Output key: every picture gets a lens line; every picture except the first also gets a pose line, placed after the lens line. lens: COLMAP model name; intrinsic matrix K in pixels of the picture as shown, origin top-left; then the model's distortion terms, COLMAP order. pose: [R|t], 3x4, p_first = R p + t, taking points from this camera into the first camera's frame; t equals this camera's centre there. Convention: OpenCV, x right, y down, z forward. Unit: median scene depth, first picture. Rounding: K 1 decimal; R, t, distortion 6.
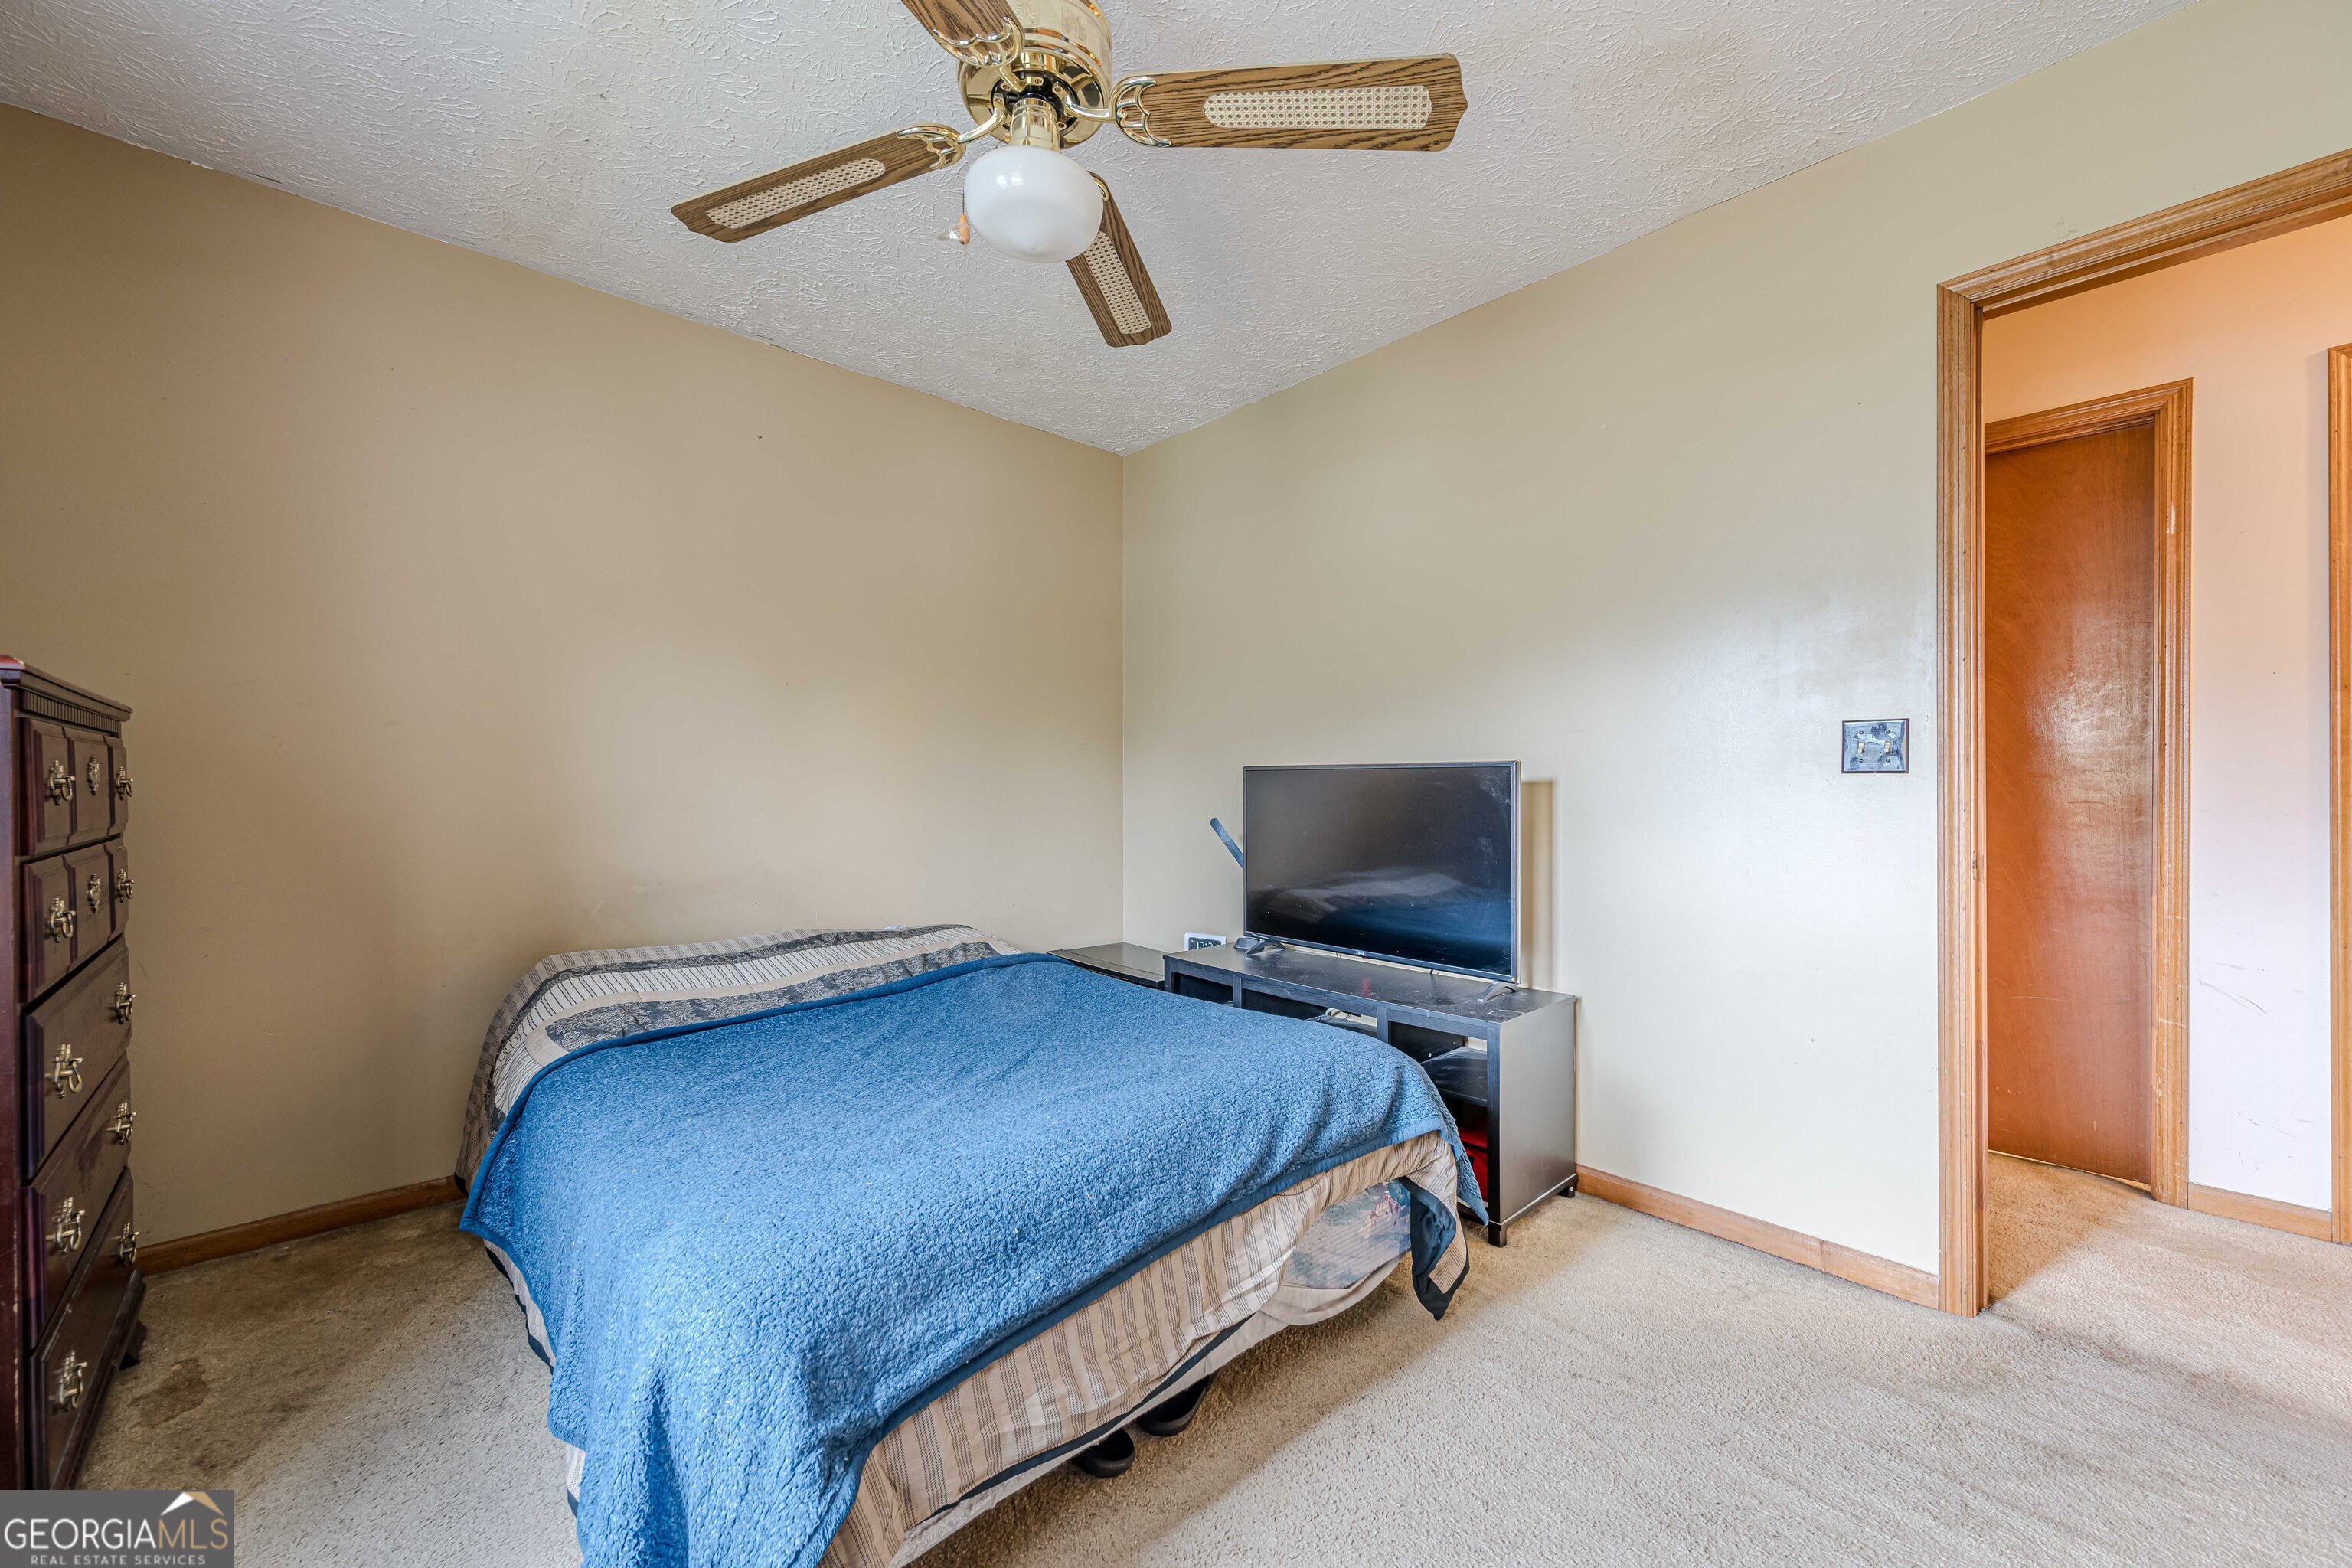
lens RADIAL K [[915.1, 0, 1184.4], [0, 915.1, 786.9], [0, 0, 1]] dist [-0.000901, 0.000888]
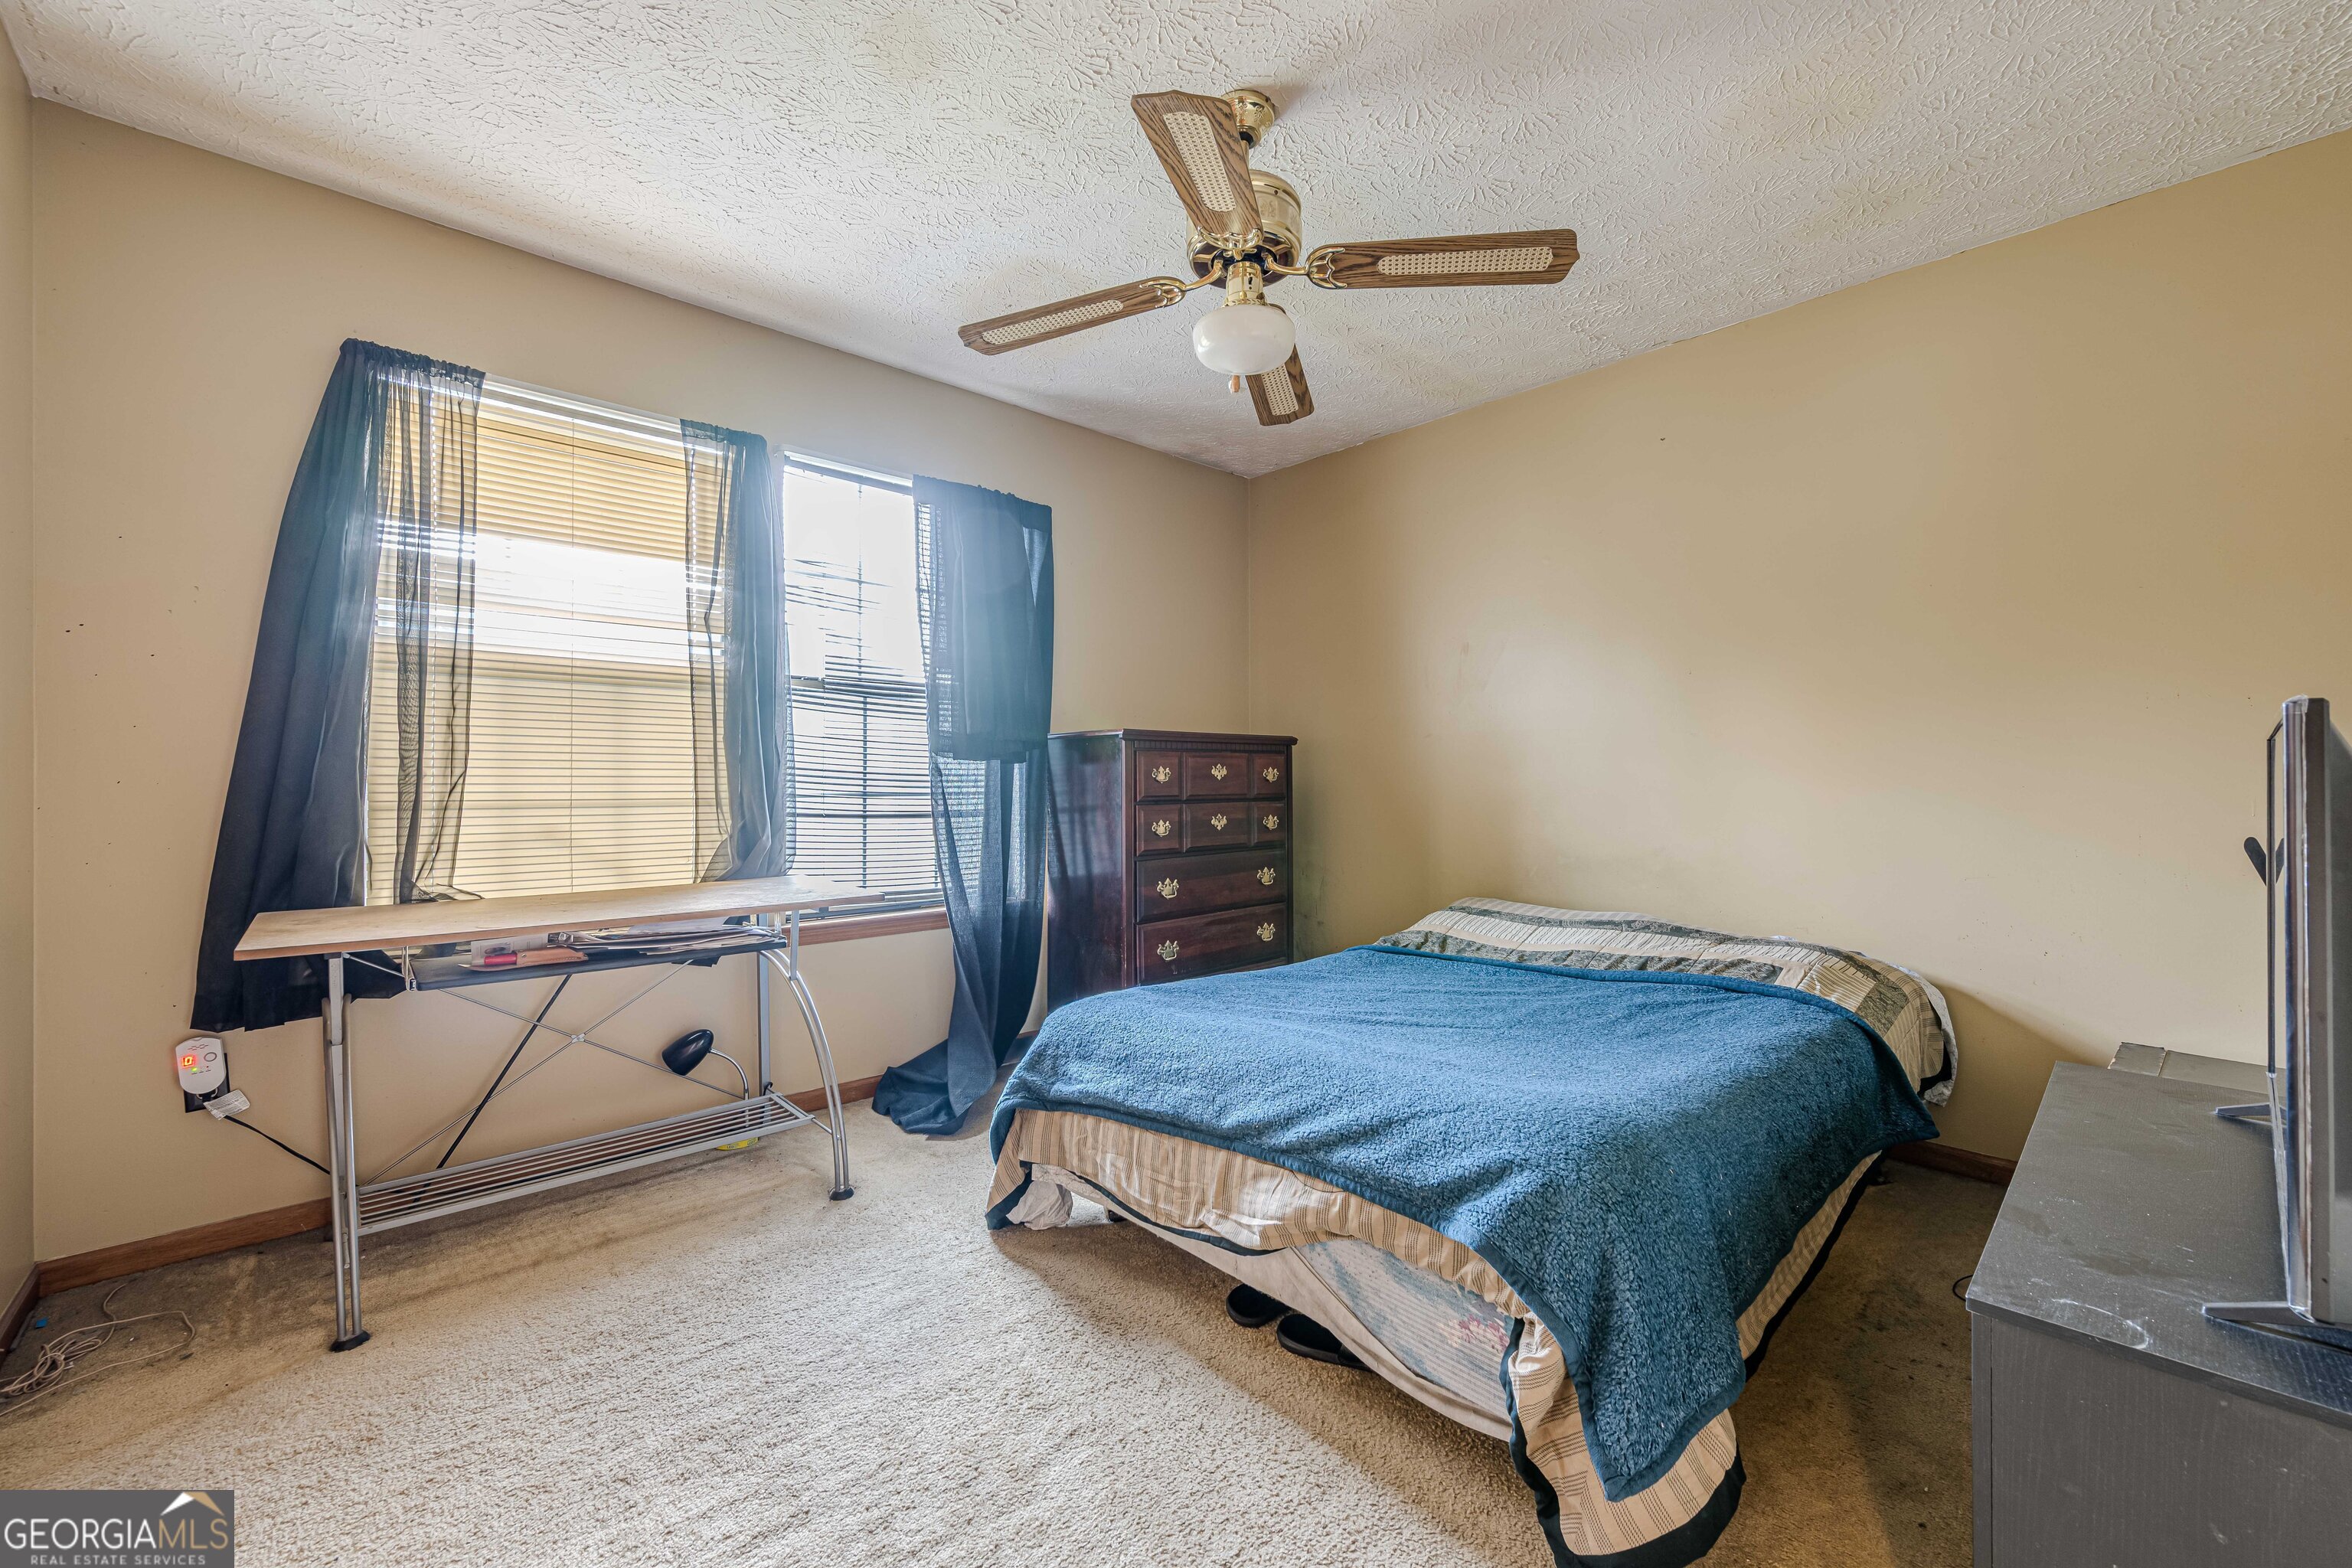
lens RADIAL K [[915.1, 0, 1184.4], [0, 915.1, 786.9], [0, 0, 1]] dist [-0.000901, 0.000888]
pose [[-0.005503, -0.002966, -0.999980, 1.143260], [0.003617, 0.999989, -0.002986, 0.017745], [0.999978, -0.003633, -0.005492, 0.899069]]
